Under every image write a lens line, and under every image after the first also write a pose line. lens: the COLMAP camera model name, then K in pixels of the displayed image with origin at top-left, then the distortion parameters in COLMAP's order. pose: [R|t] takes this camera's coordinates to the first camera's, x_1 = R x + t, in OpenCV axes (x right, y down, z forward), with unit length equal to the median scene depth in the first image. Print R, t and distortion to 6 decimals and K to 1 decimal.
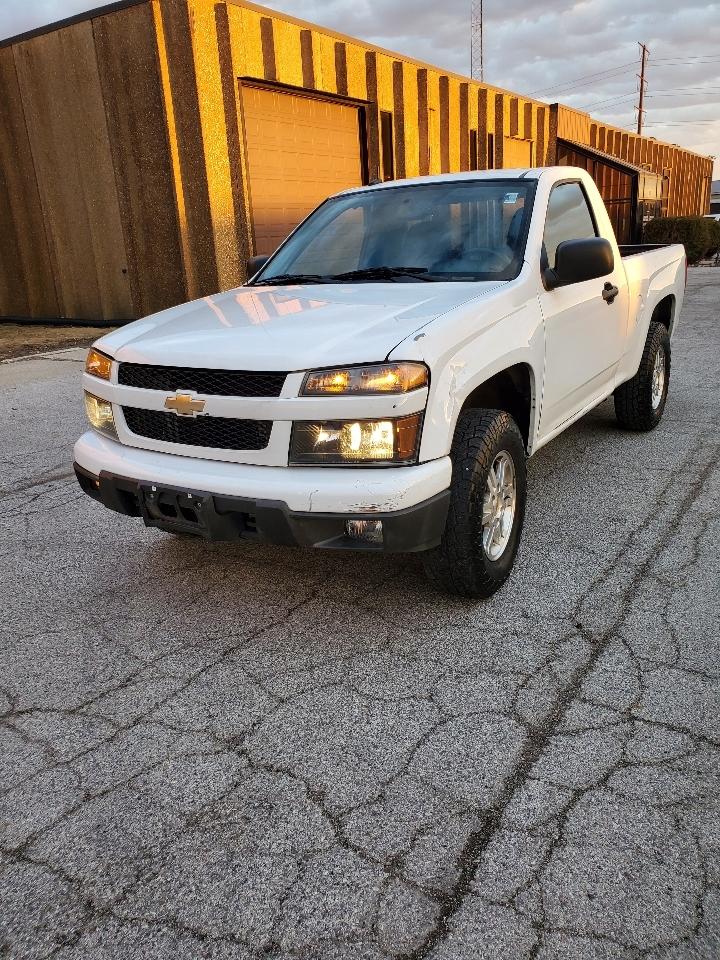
lens RADIAL K [[756.2, 0, 358.5], [0, 756.2, 491.8], [0, 0, 1]] dist [0.022514, 0.003990]
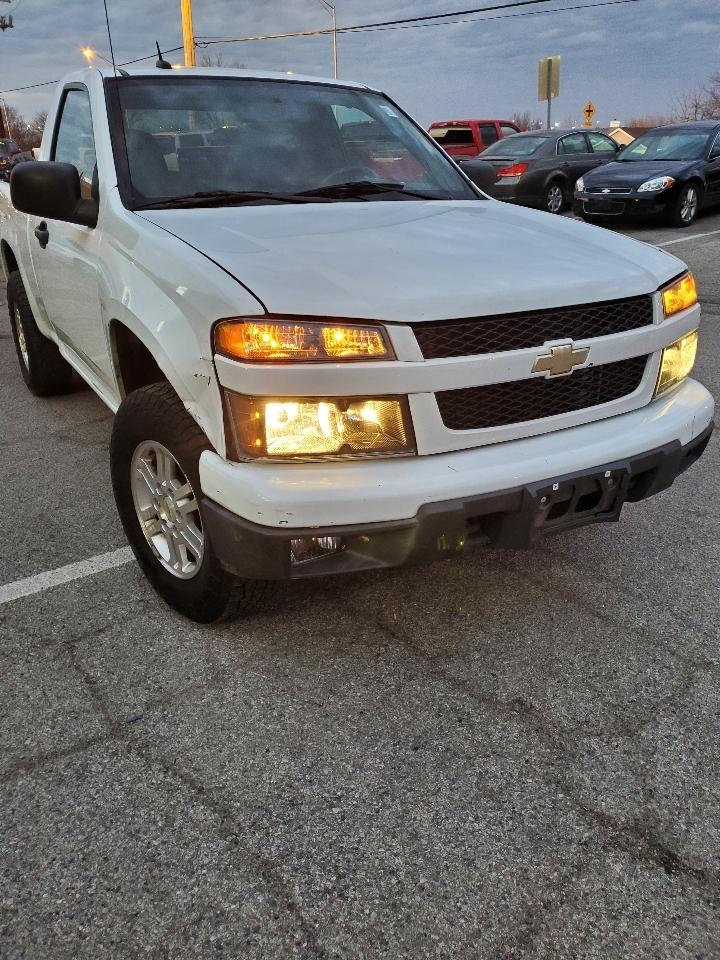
lens RADIAL K [[756.2, 0, 358.5], [0, 756.2, 491.8], [0, 0, 1]] dist [0.022514, 0.003990]
pose [[0.450443, -0.311212, 0.836808, -0.917750], [0.263465, 0.941875, 0.208467, -0.189481], [-0.853046, 0.126567, 0.506254, 0.777783]]
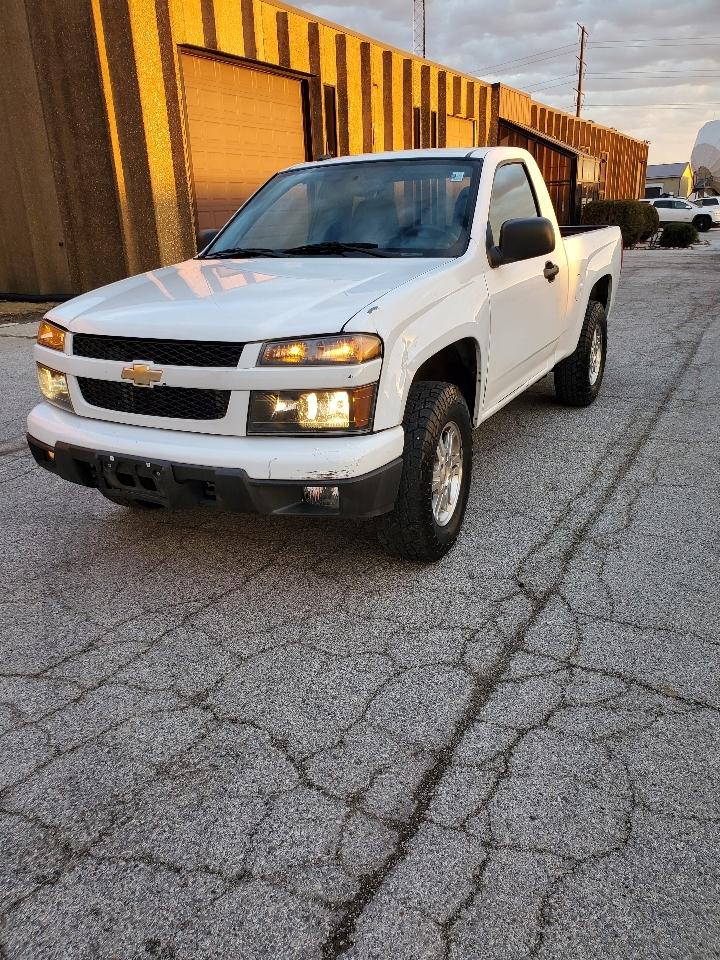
lens RADIAL K [[756.4, 0, 357.1], [0, 756.4, 502.9], [0, 0, 1]] dist [0.028921, -0.003093]
pose [[0.997270, -0.008469, 0.073348, -0.017391], [0.005705, 0.999269, 0.037806, 0.018540], [-0.073614, -0.037284, 0.996590, -0.040472]]
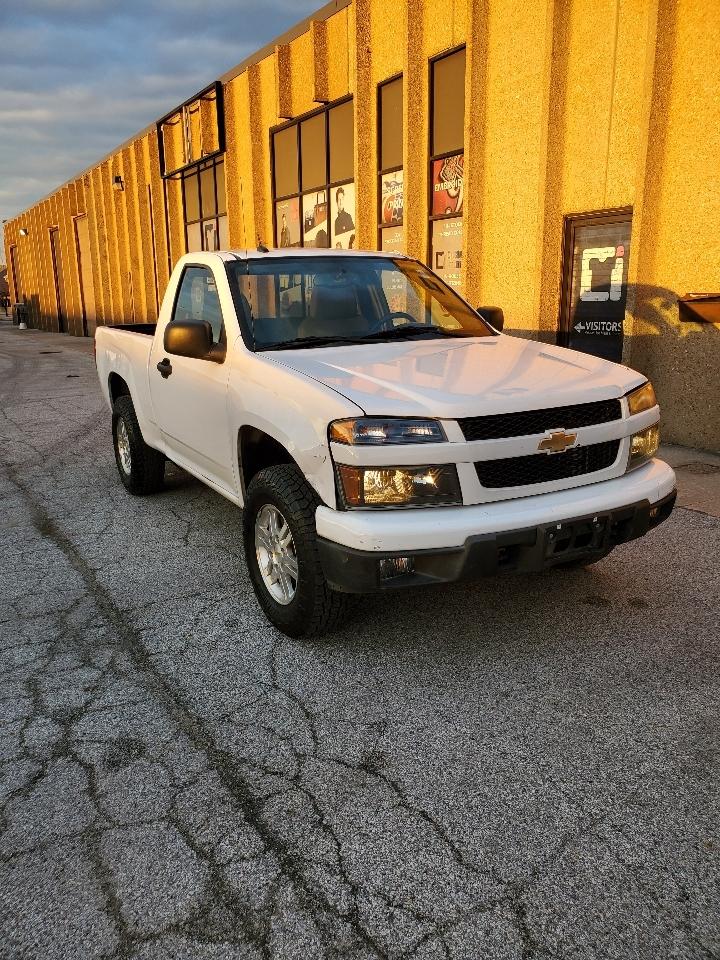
lens RADIAL K [[742.2, 0, 338.5], [0, 742.2, 482.6], [0, 0, 1]] dist [0.045104, -0.001765]
pose [[0.491771, -0.178942, 0.852139, -1.237600], [0.280486, 0.959044, 0.039523, -0.180565], [-0.824311, 0.219577, 0.521821, 0.683901]]
